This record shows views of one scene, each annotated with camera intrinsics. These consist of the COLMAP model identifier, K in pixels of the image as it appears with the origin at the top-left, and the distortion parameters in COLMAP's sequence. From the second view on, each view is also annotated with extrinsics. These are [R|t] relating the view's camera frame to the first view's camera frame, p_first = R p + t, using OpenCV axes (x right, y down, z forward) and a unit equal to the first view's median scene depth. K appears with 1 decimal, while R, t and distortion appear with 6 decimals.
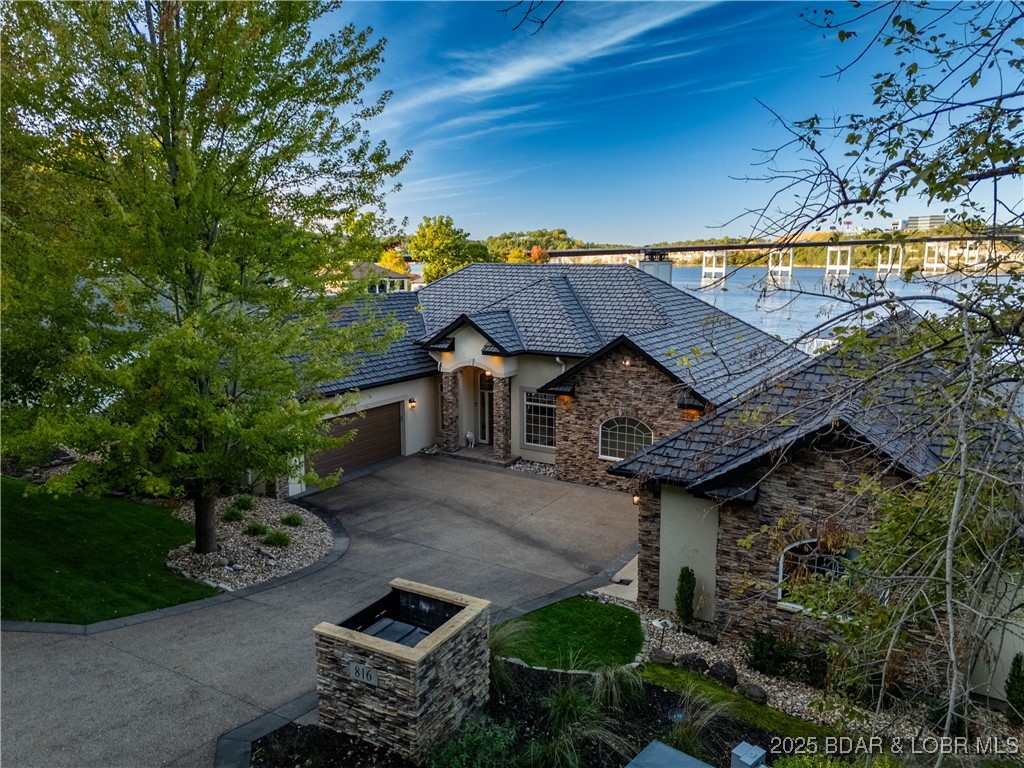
lens RADIAL K [[753.3, 0, 512.0], [0, 753.3, 384.0], [0, 0, 1]] dist [0.073332, -0.065087]
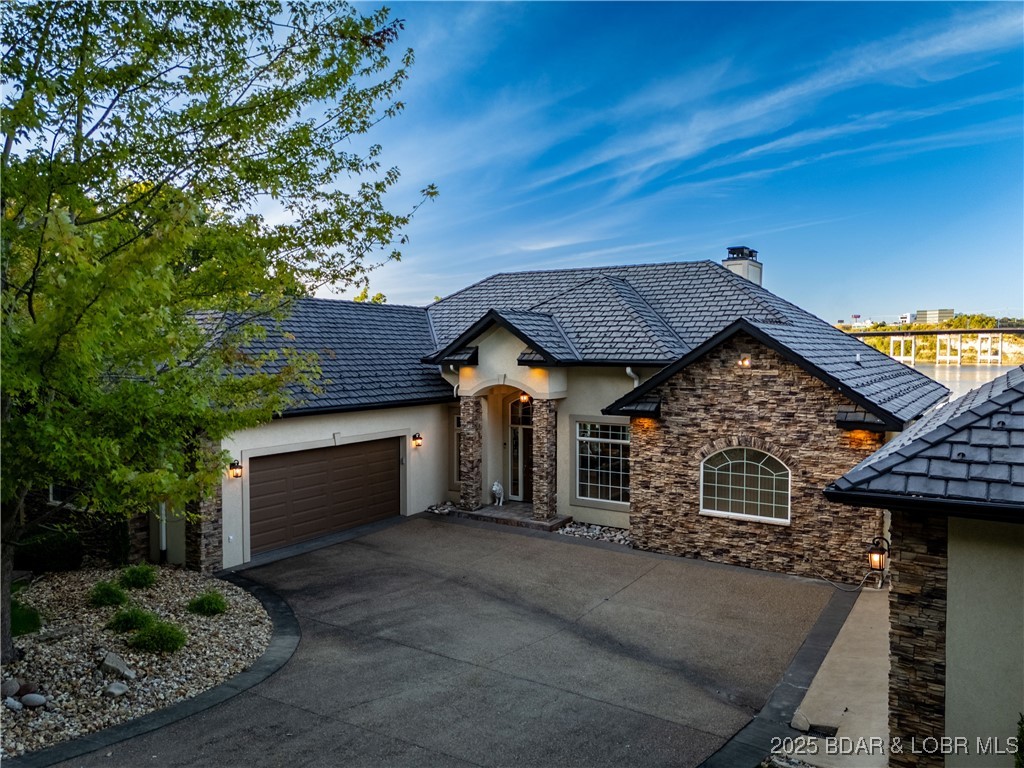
lens RADIAL K [[753.3, 0, 512.0], [0, 753.3, 384.0], [0, 0, 1]] dist [0.073332, -0.065087]
pose [[0.999938, 0.004216, -0.010294, -0.041187], [-0.005444, 0.992474, -0.122334, 0.068158], [0.009700, 0.122383, 0.992436, 0.333622]]
